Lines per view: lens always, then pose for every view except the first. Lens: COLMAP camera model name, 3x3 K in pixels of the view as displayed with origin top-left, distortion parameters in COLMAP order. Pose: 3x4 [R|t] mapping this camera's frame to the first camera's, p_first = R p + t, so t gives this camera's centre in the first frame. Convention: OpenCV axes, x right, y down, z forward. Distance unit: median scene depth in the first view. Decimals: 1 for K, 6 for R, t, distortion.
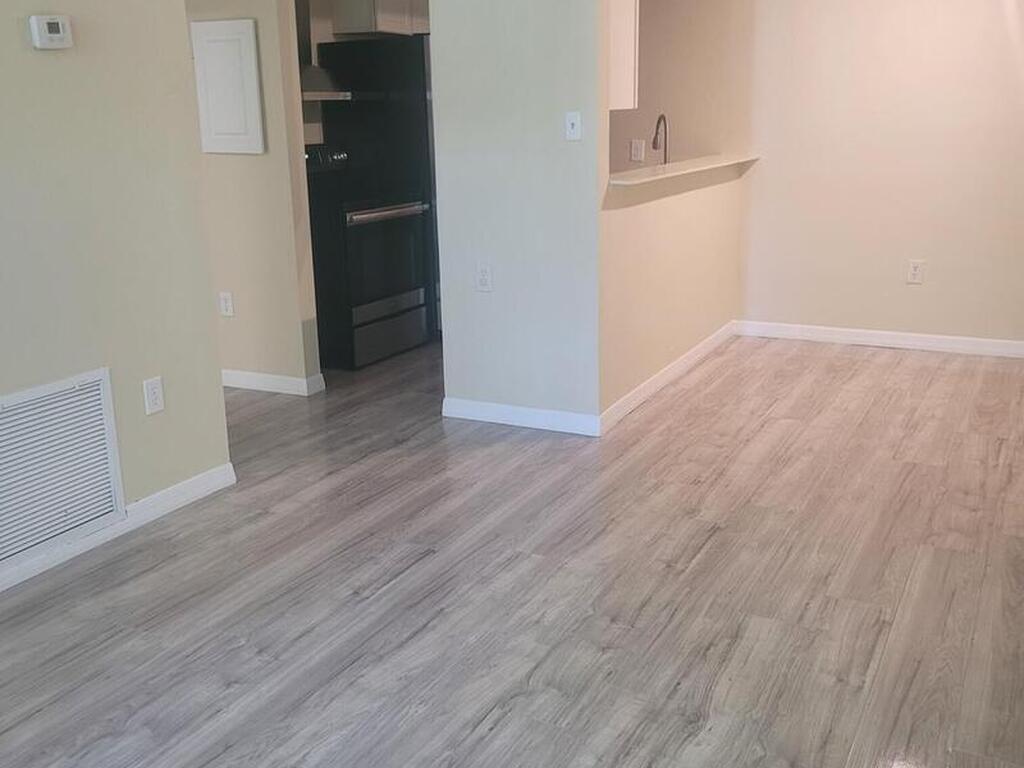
lens RADIAL K [[1040.8, 0, 512.6], [0, 1040.8, 386.5], [0, 0, 1]] dist [0.055199, 0.000000]
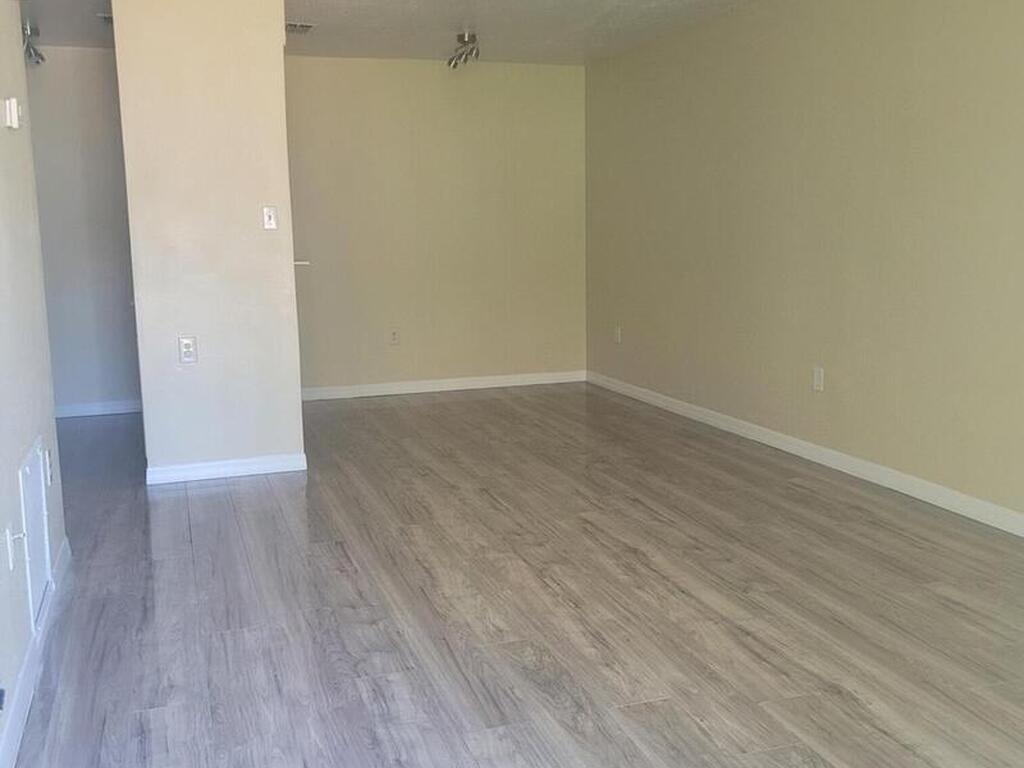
lens RADIAL K [[1040.8, 0, 510.0], [0, 1040.8, 381.7], [0, 0, 1]] dist [0.055199, 0.000000]
pose [[0.693743, -0.104635, 0.712581, -0.982107], [0.191257, 0.980632, -0.042206, 0.072482], [-0.694364, 0.165566, 0.700319, -0.069549]]
